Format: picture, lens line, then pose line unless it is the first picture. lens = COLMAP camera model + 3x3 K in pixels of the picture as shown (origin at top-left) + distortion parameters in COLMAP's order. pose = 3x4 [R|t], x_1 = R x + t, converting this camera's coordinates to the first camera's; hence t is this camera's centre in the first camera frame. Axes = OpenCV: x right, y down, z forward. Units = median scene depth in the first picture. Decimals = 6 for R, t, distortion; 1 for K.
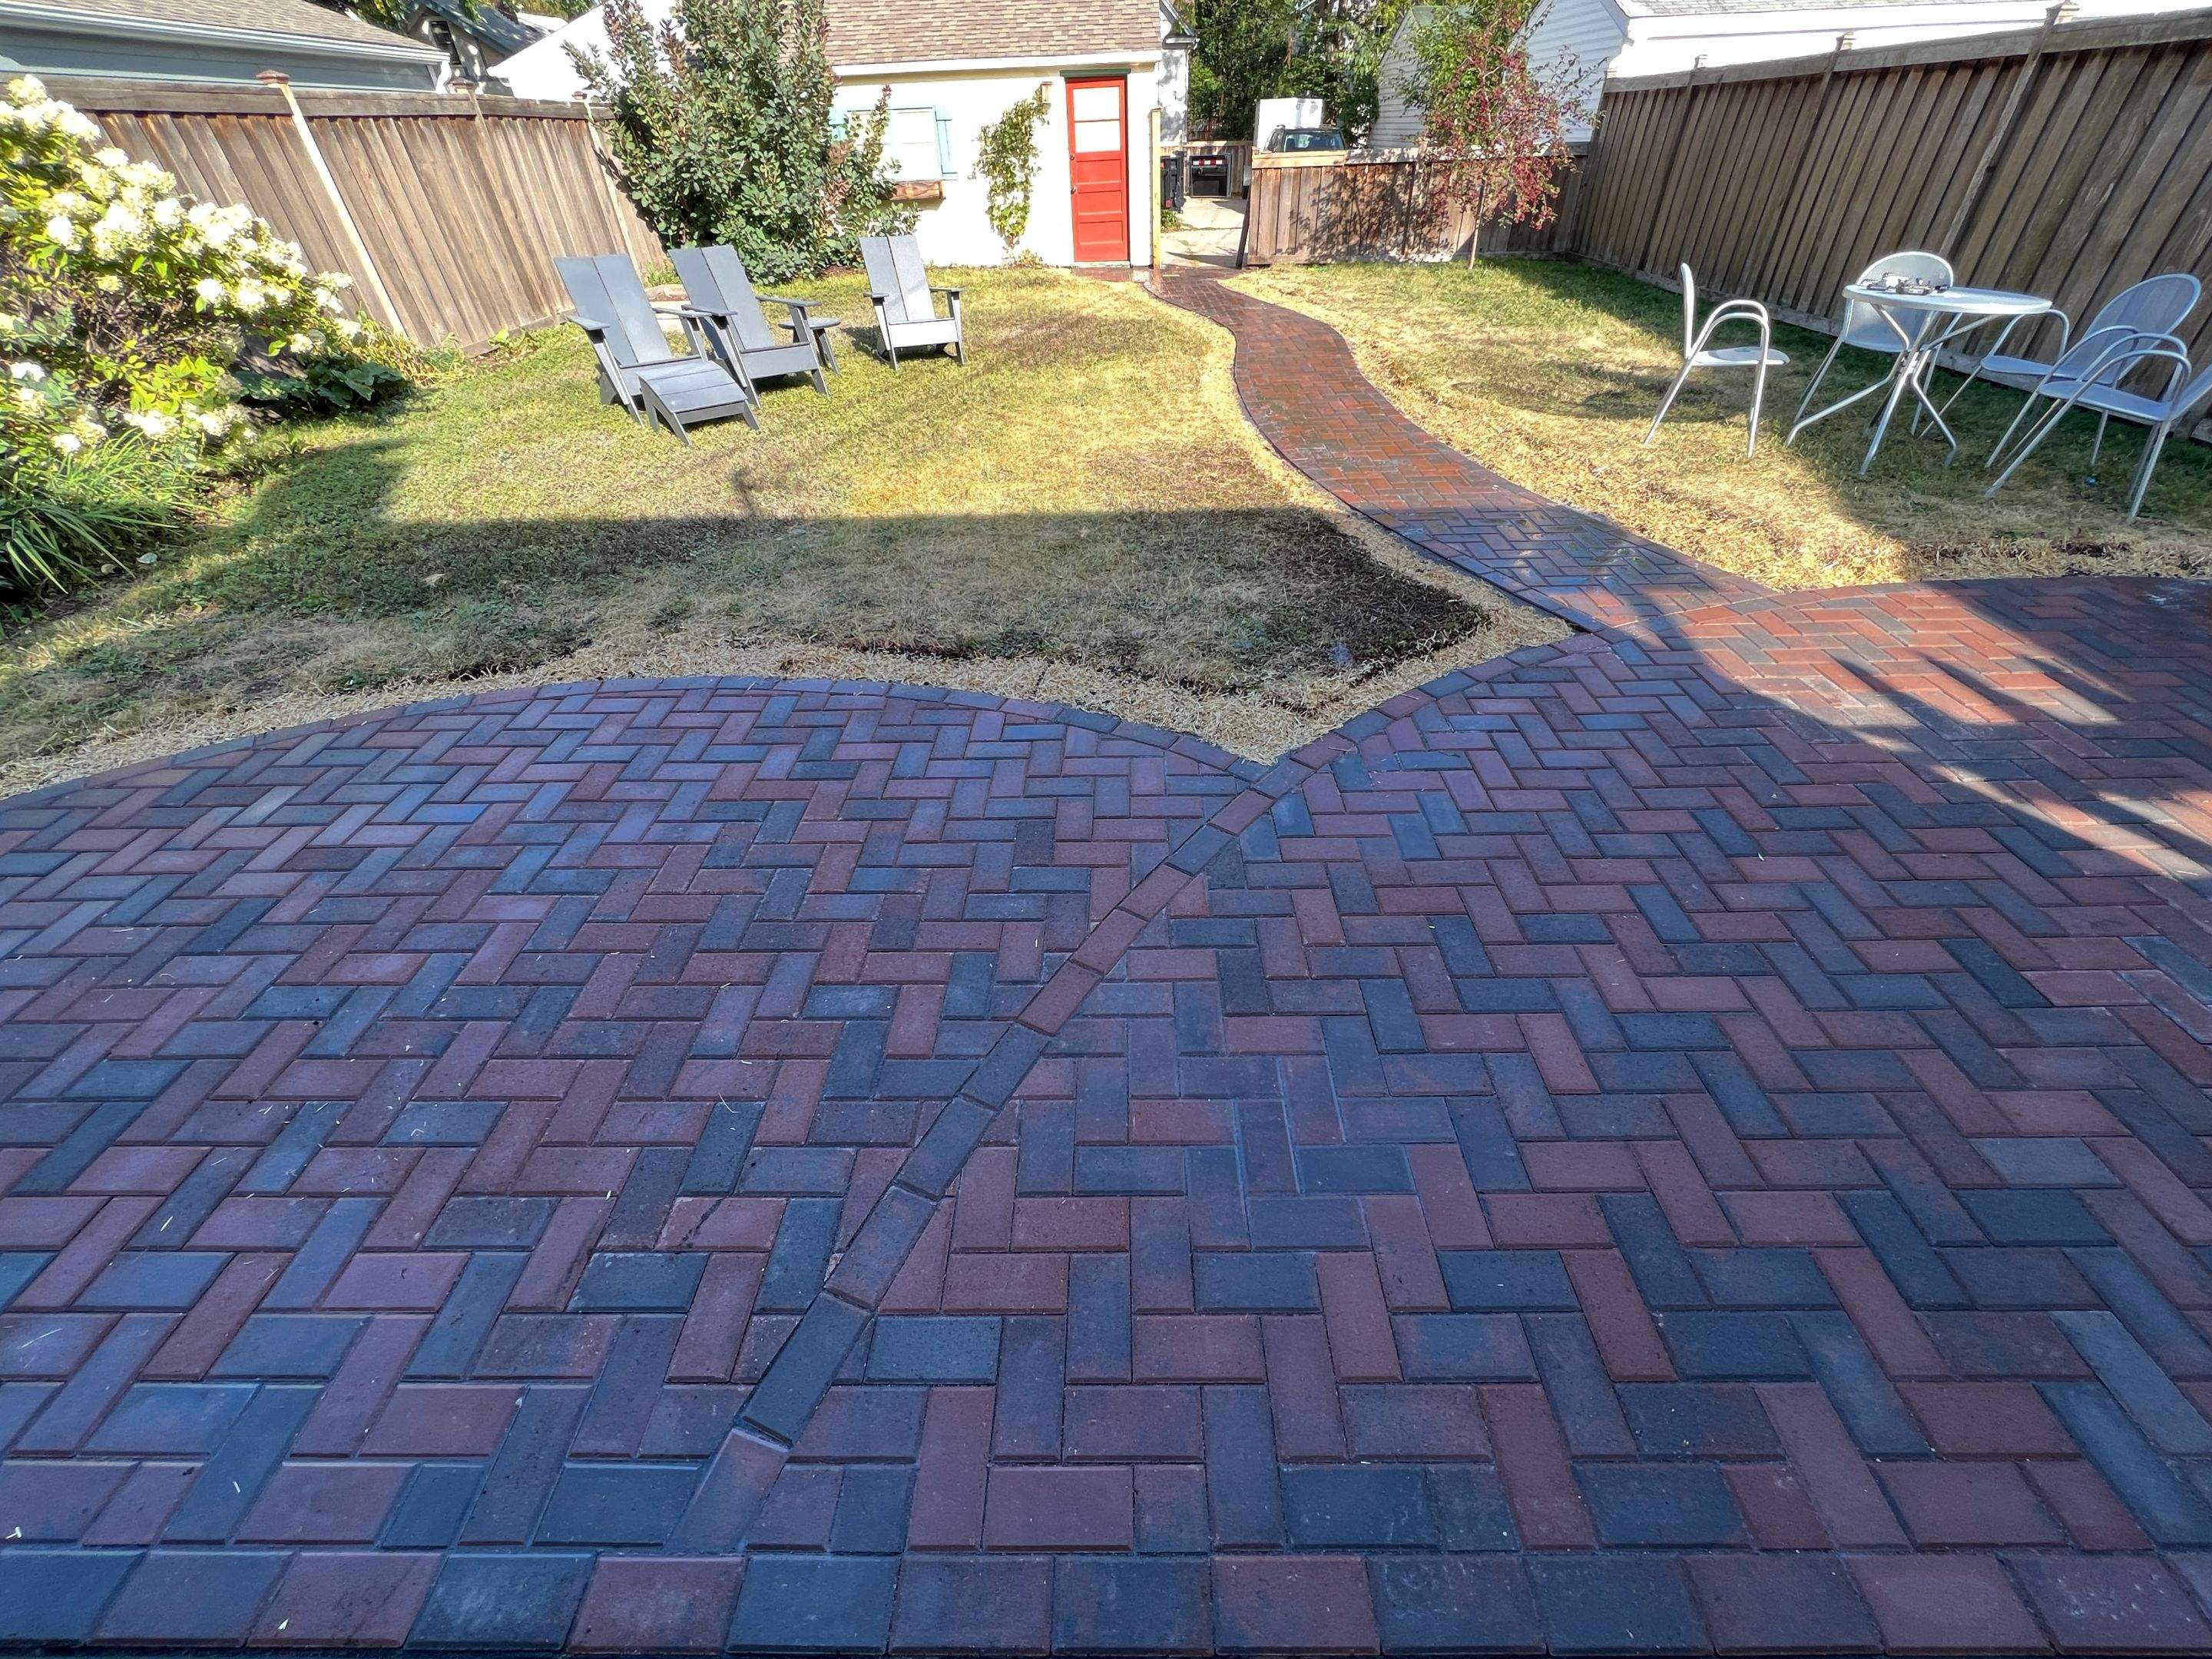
lens RADIAL K [[887.1, 0, 1107.8], [0, 887.1, 839.7], [0, 0, 1]] dist [-0.001763, 0.000343]
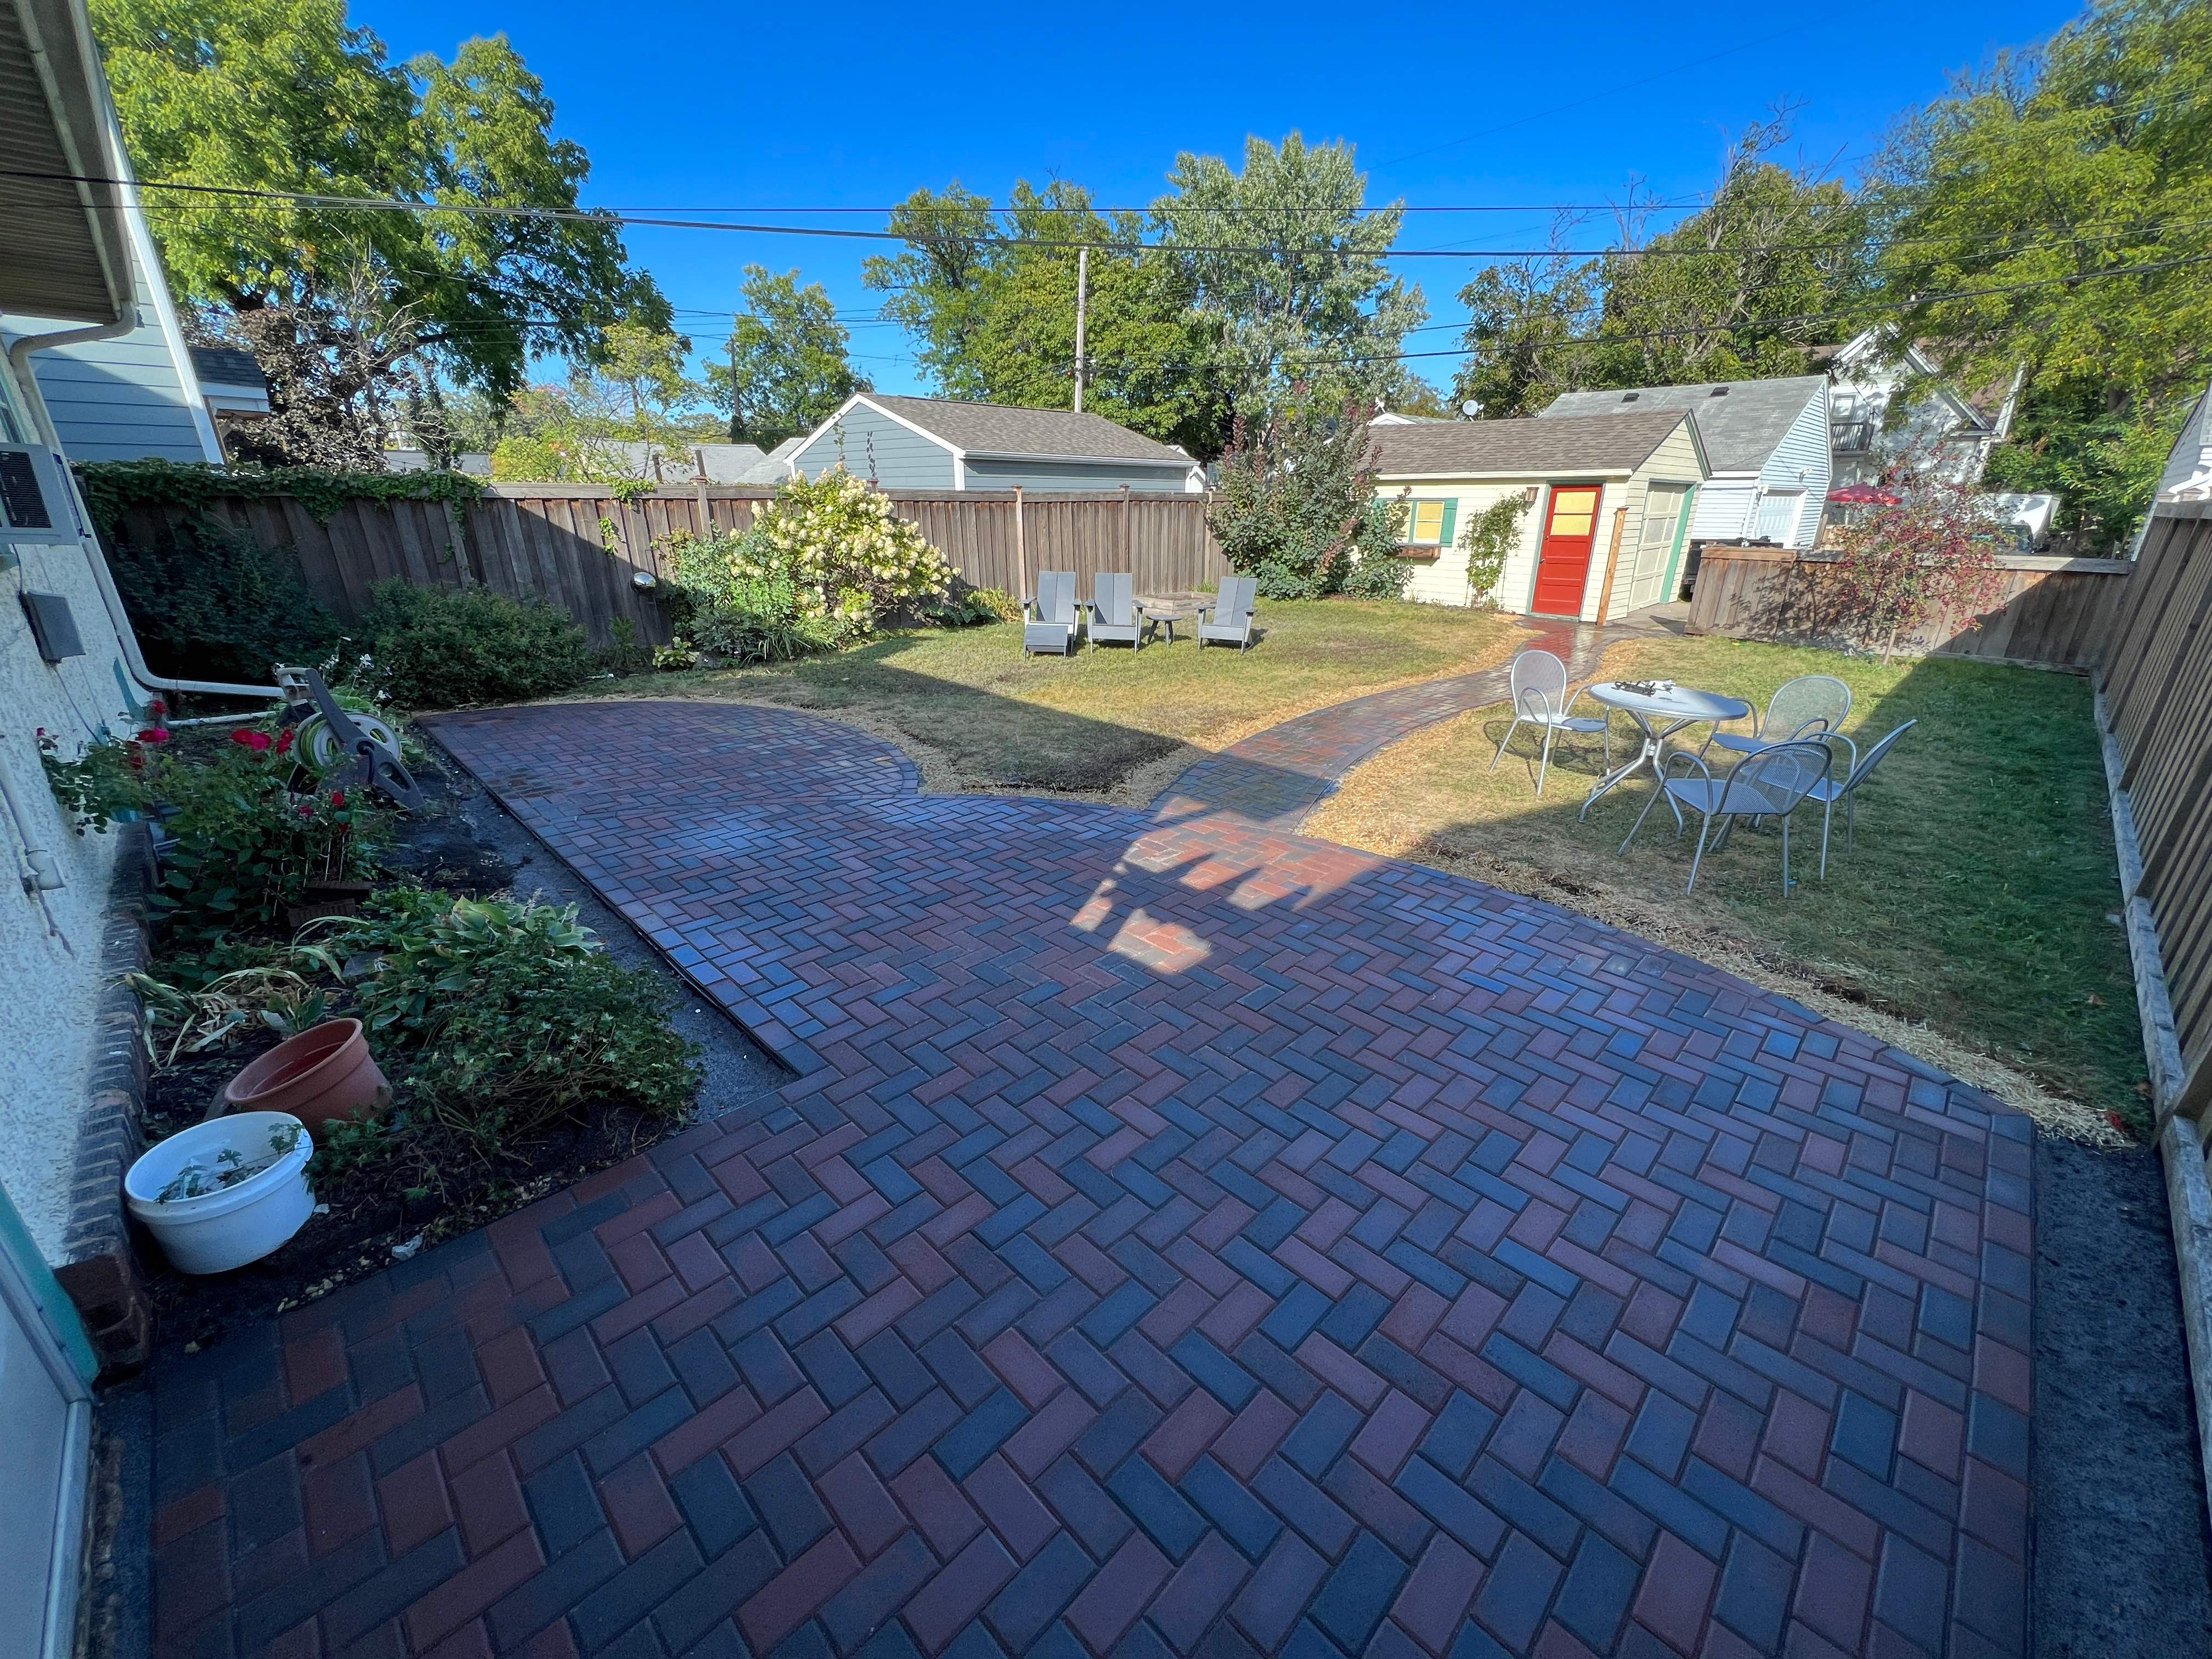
lens RADIAL K [[878.2, 0, 1109.1], [0, 878.2, 836.1], [0, 0, 1]] dist [0.000134, 0.000042]
pose [[0.710966, 0.281529, -0.644414, 0.867173], [-0.458119, 0.880659, -0.120693, 0.024035], [0.533531, 0.381027, 0.755092, -0.155117]]
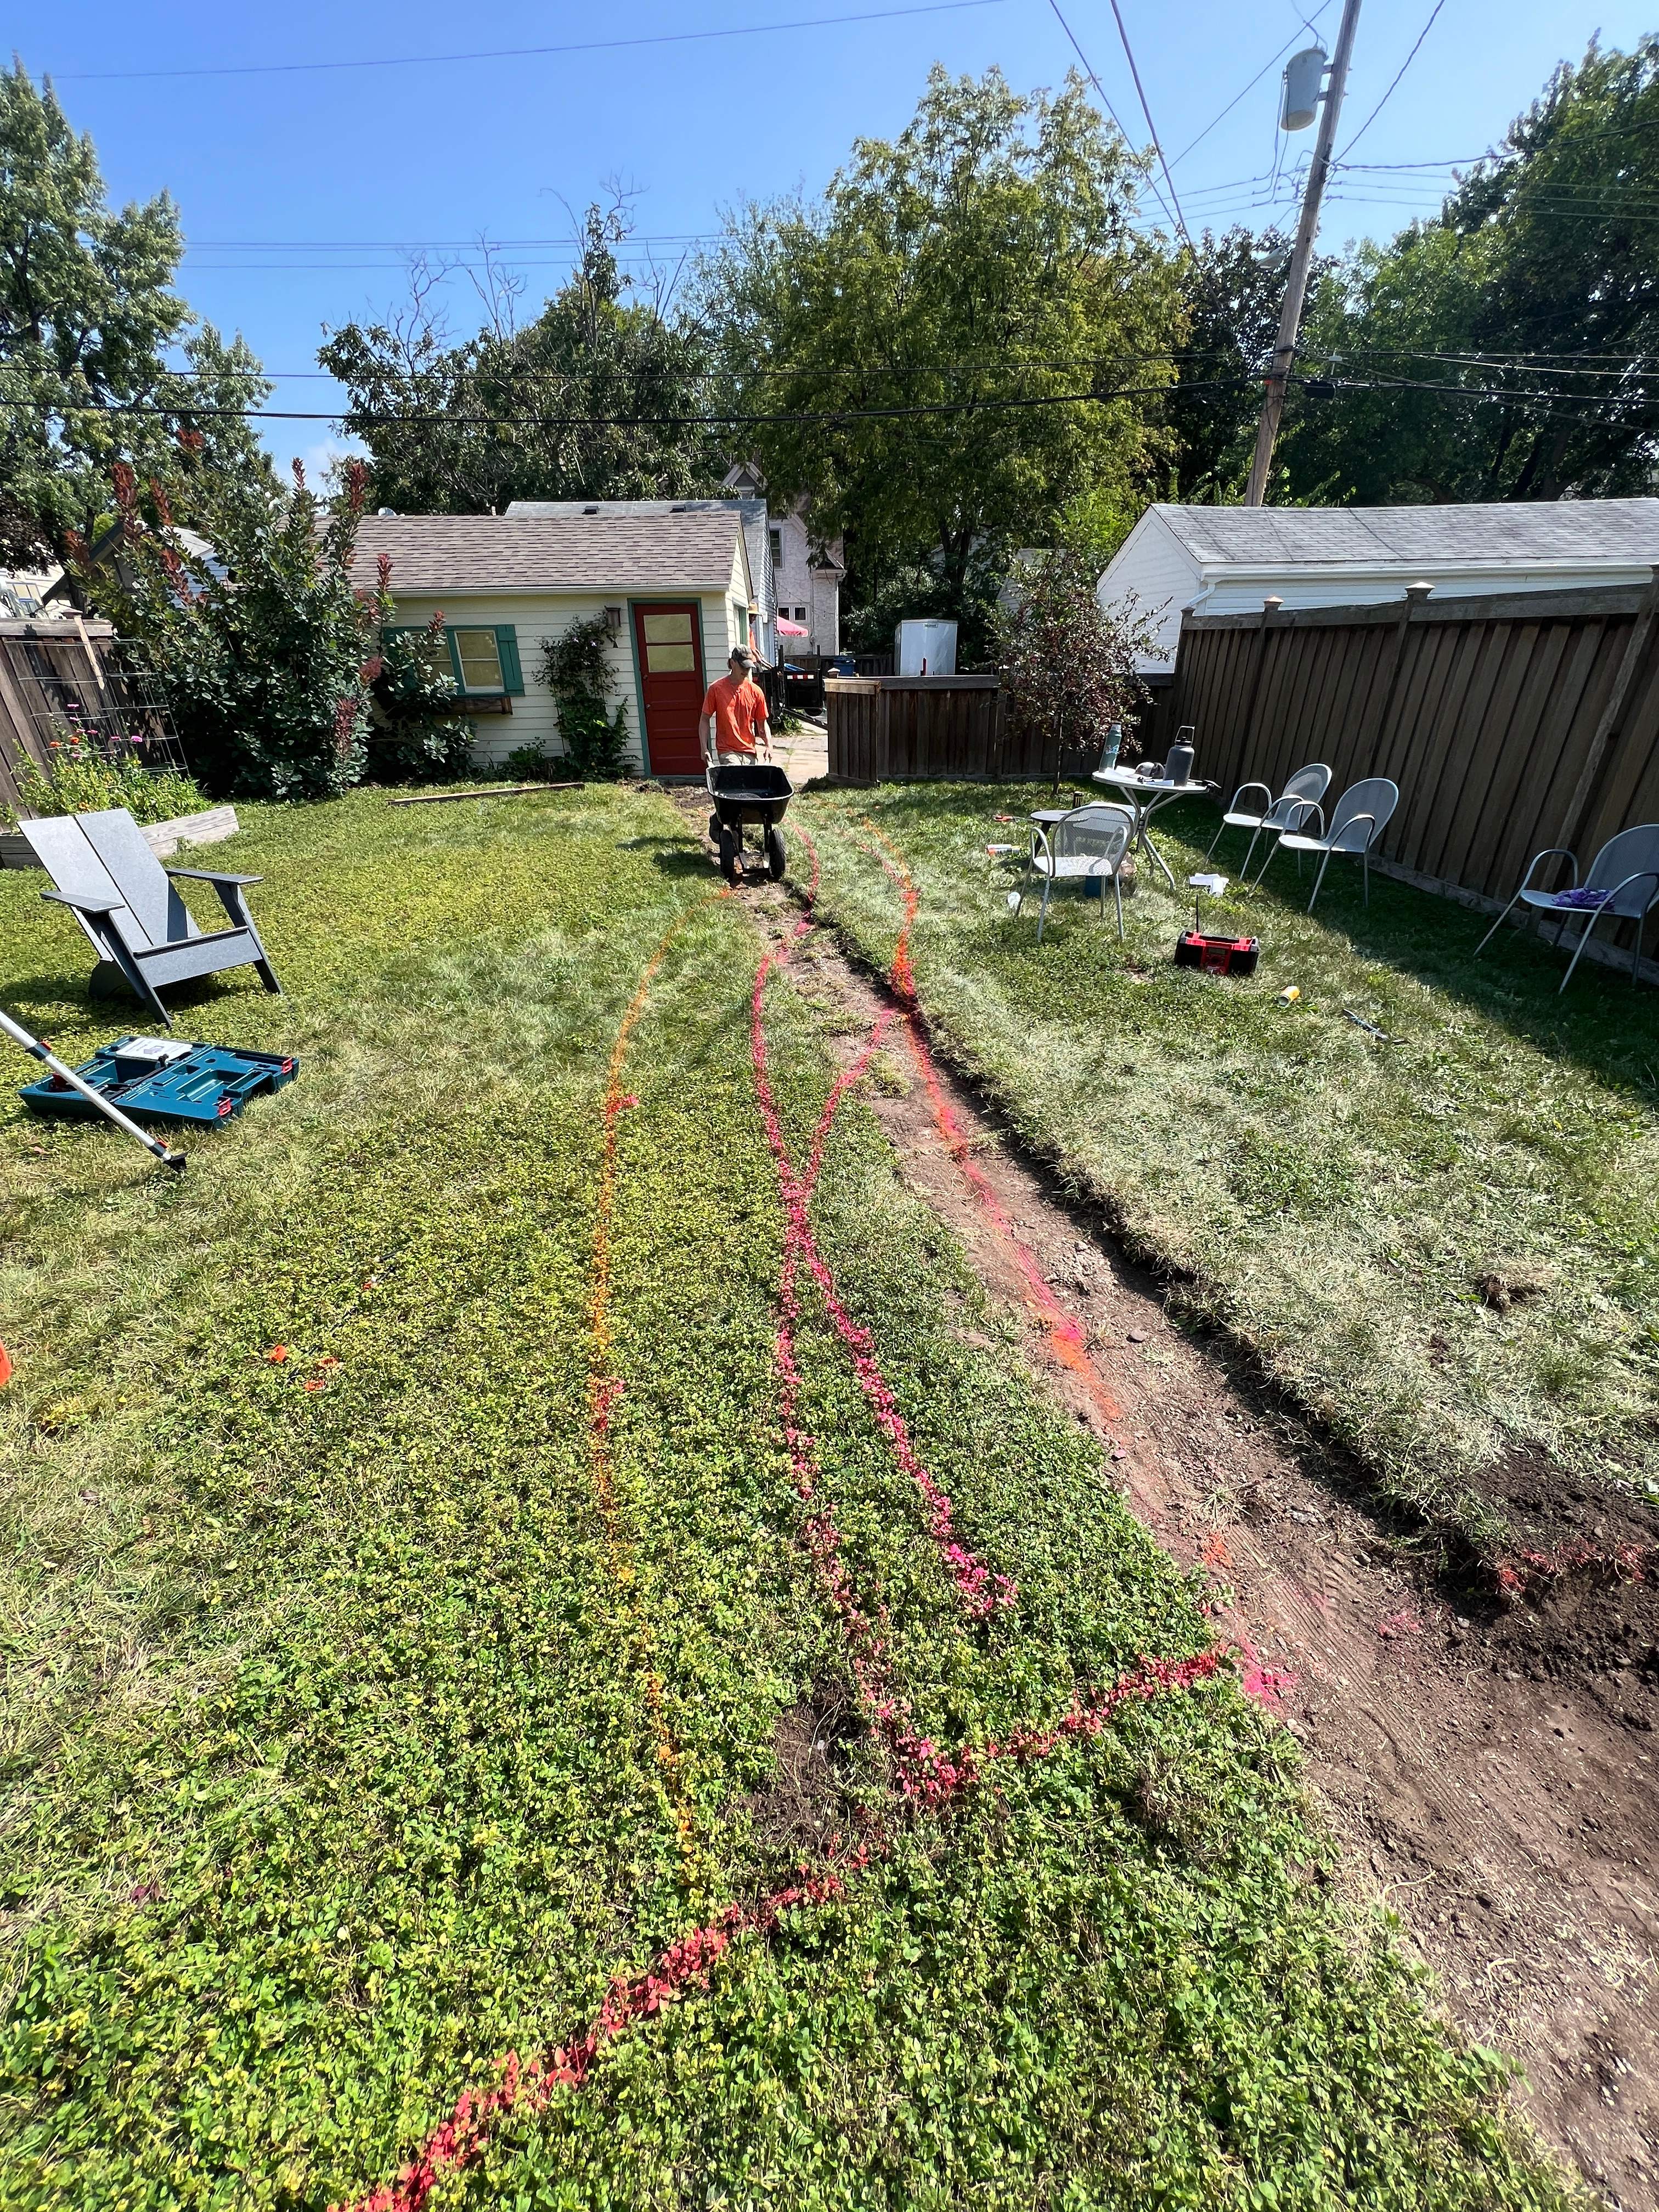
lens RADIAL K [[878.2, 0, 823.2], [0, 878.2, 1104.9], [0, 0, 1]] dist [0.000134, 0.000042]
pose [[0.999644, 0.004174, 0.026344, 0.261025], [0.000749, 0.982900, -0.184138, -0.283113], [-0.026663, 0.184092, 0.982547, 0.297419]]
